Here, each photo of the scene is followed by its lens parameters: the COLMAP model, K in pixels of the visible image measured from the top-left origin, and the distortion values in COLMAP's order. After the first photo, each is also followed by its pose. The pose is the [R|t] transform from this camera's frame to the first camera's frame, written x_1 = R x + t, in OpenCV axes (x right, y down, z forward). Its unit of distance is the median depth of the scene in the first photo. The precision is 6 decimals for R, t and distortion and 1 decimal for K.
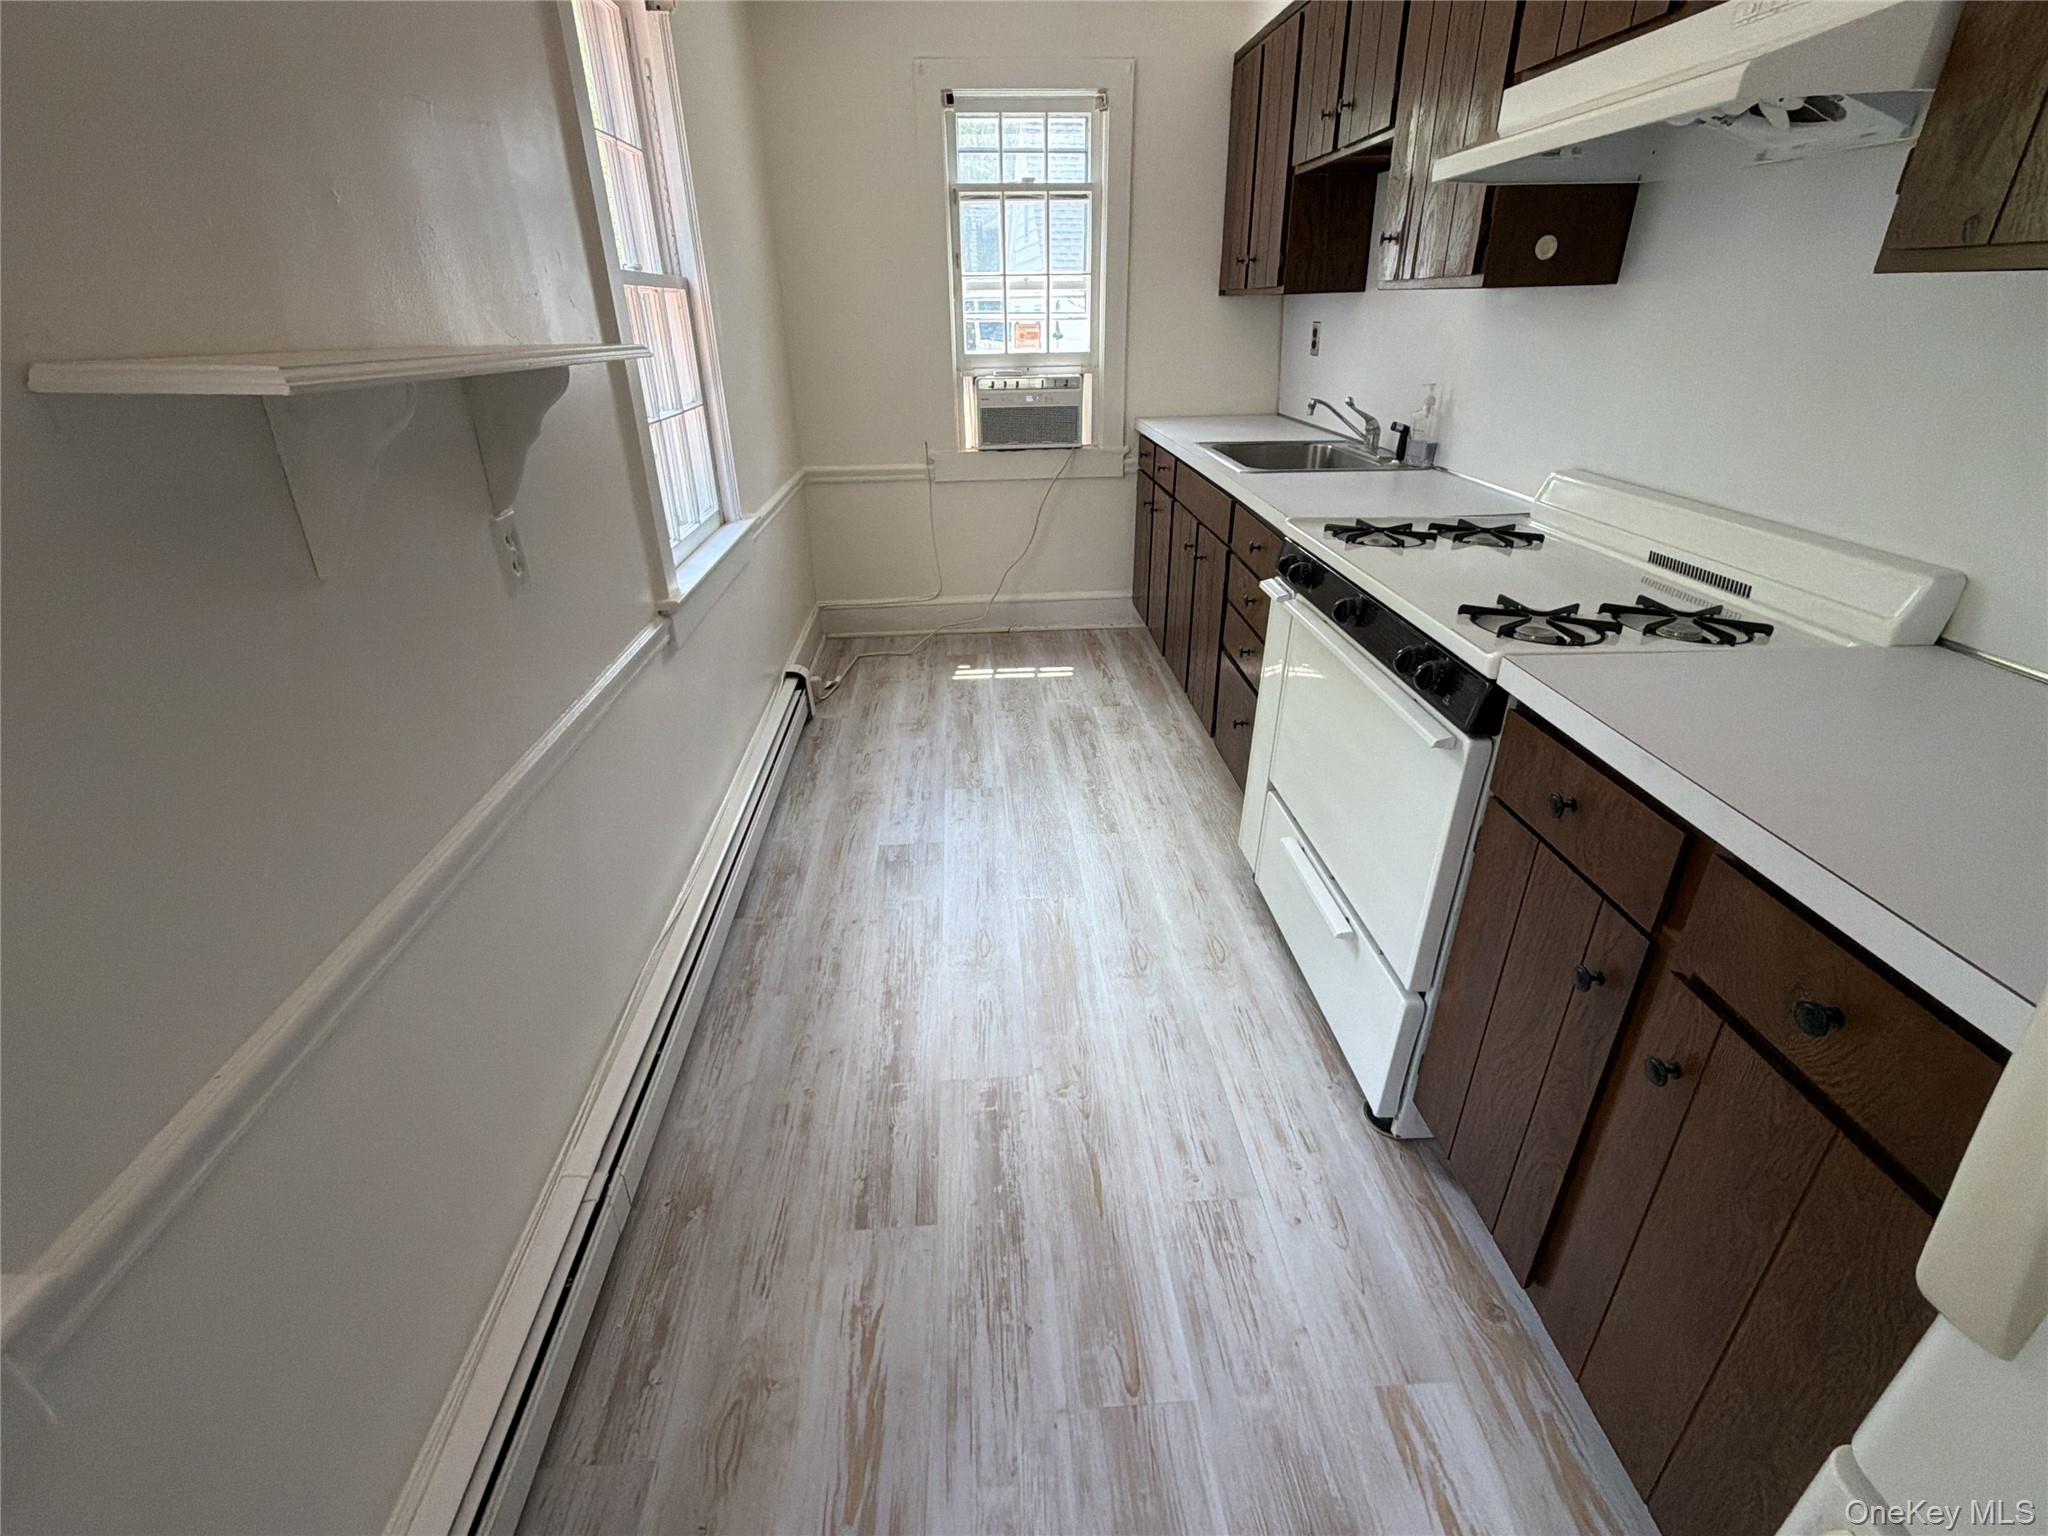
lens RADIAL K [[939.1, 0, 1022.6], [0, 939.1, 783.4], [0, 0, 1]] dist [0.001784, 0.000281]
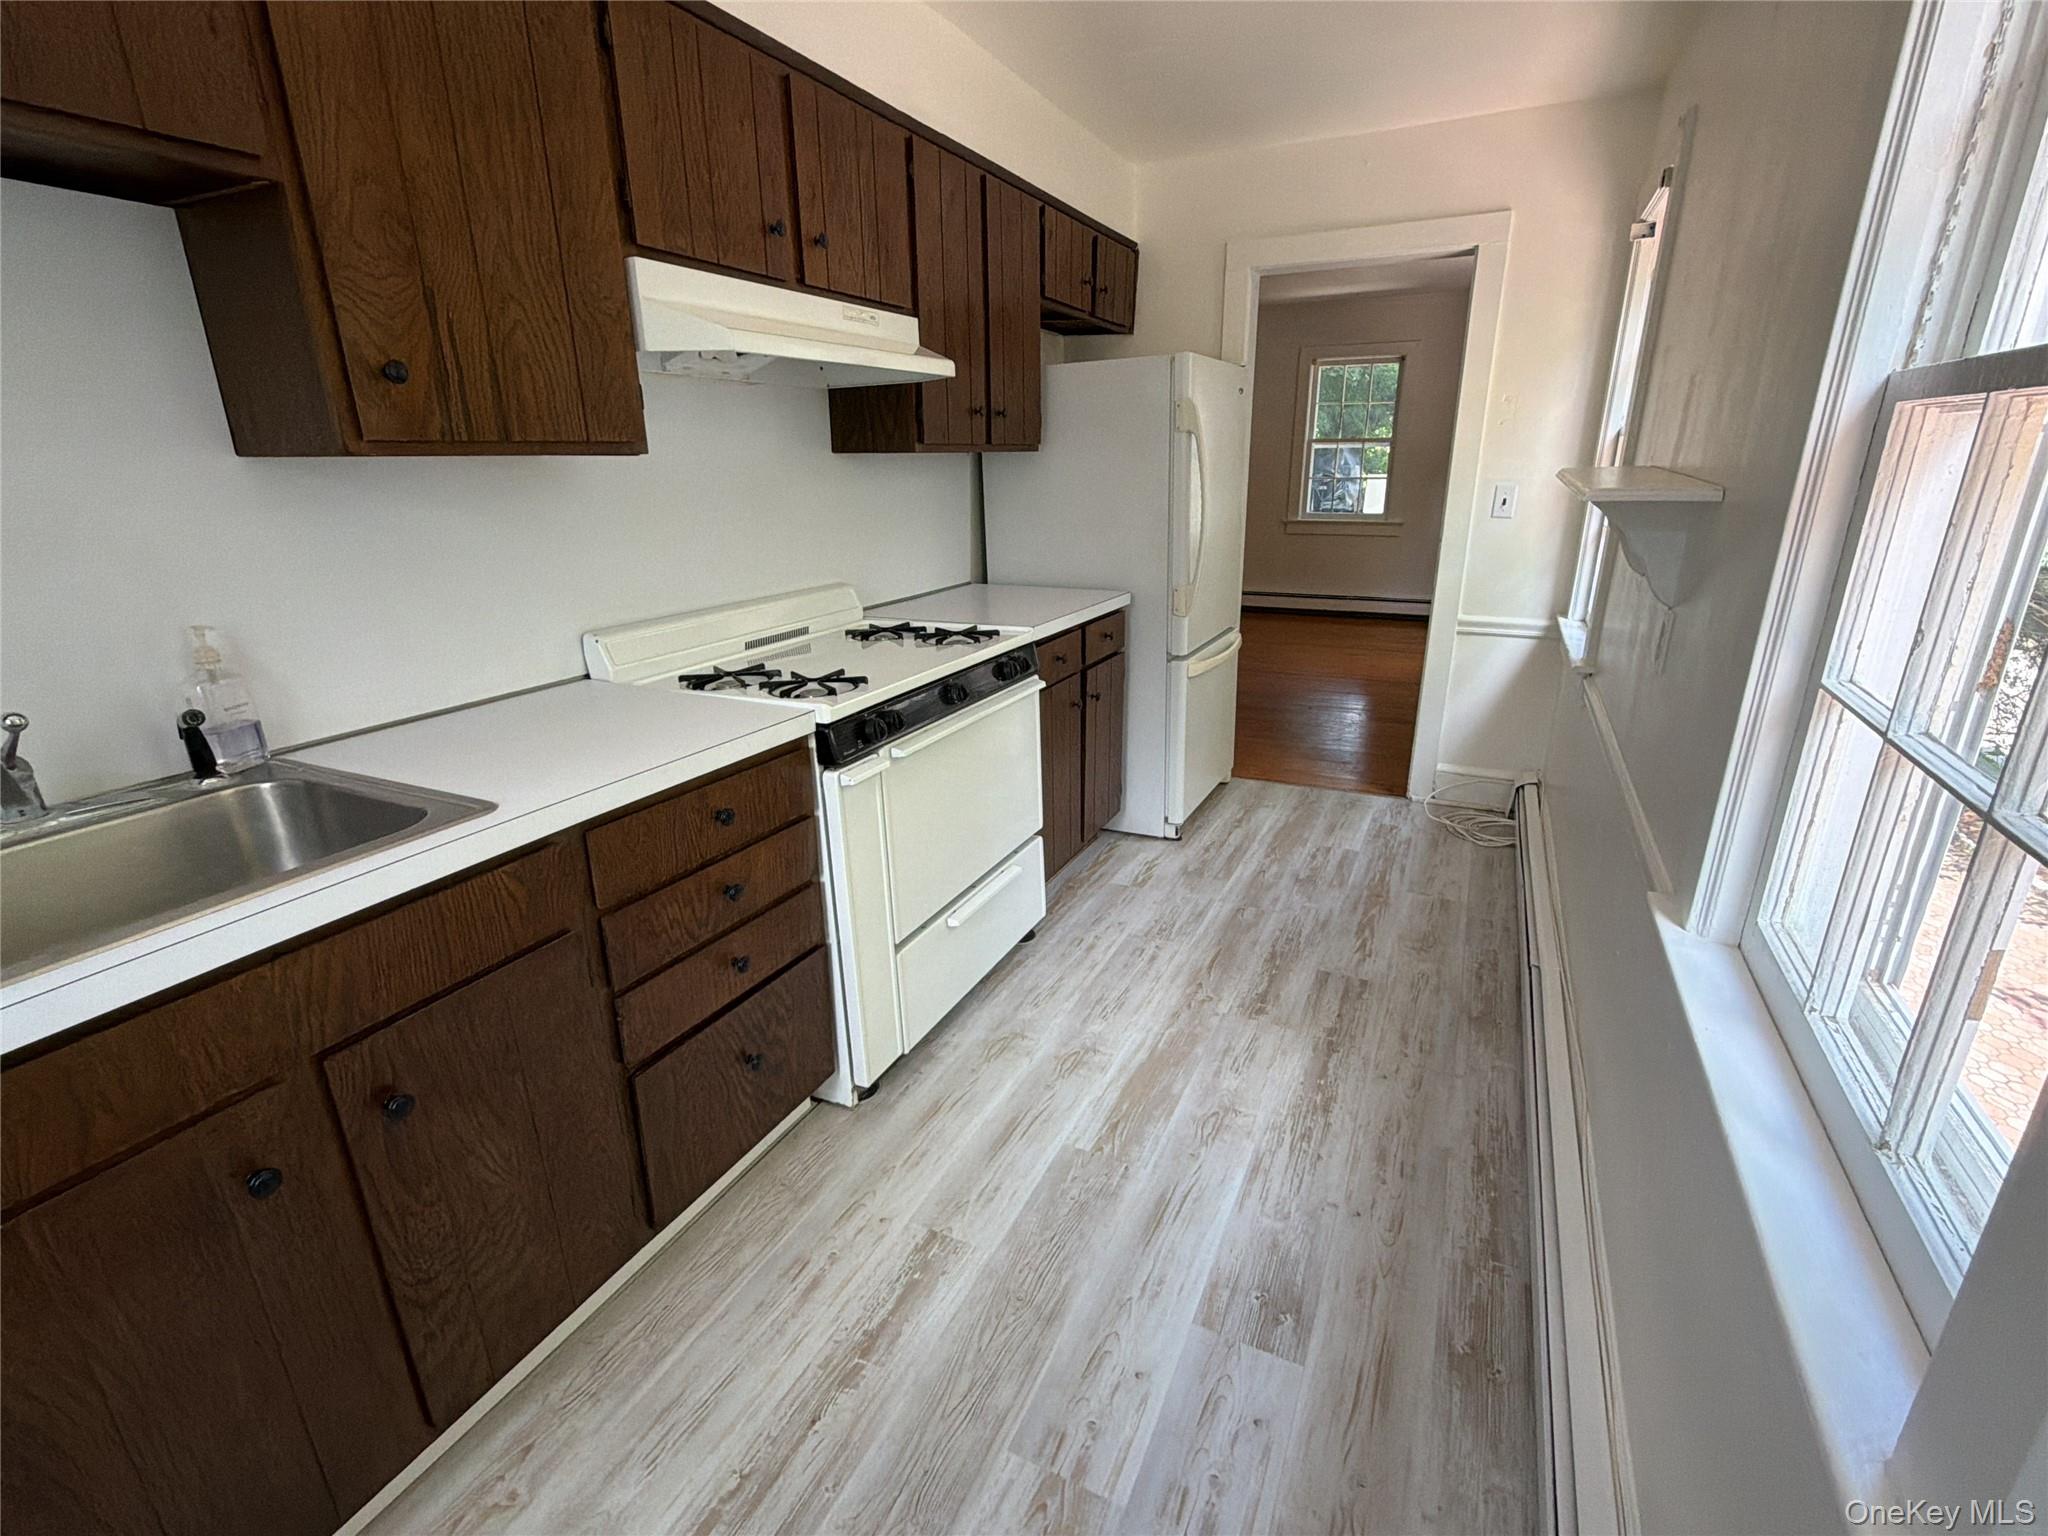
lens RADIAL K [[939.1, 0, 1017.2], [0, 939.1, 764.2], [0, 0, 1]] dist [0.001784, 0.000281]
pose [[-0.867038, -0.134120, 0.479850, -0.306424], [0.247528, 0.719876, 0.648466, -0.818339], [-0.432405, 0.681021, -0.590962, 1.577656]]
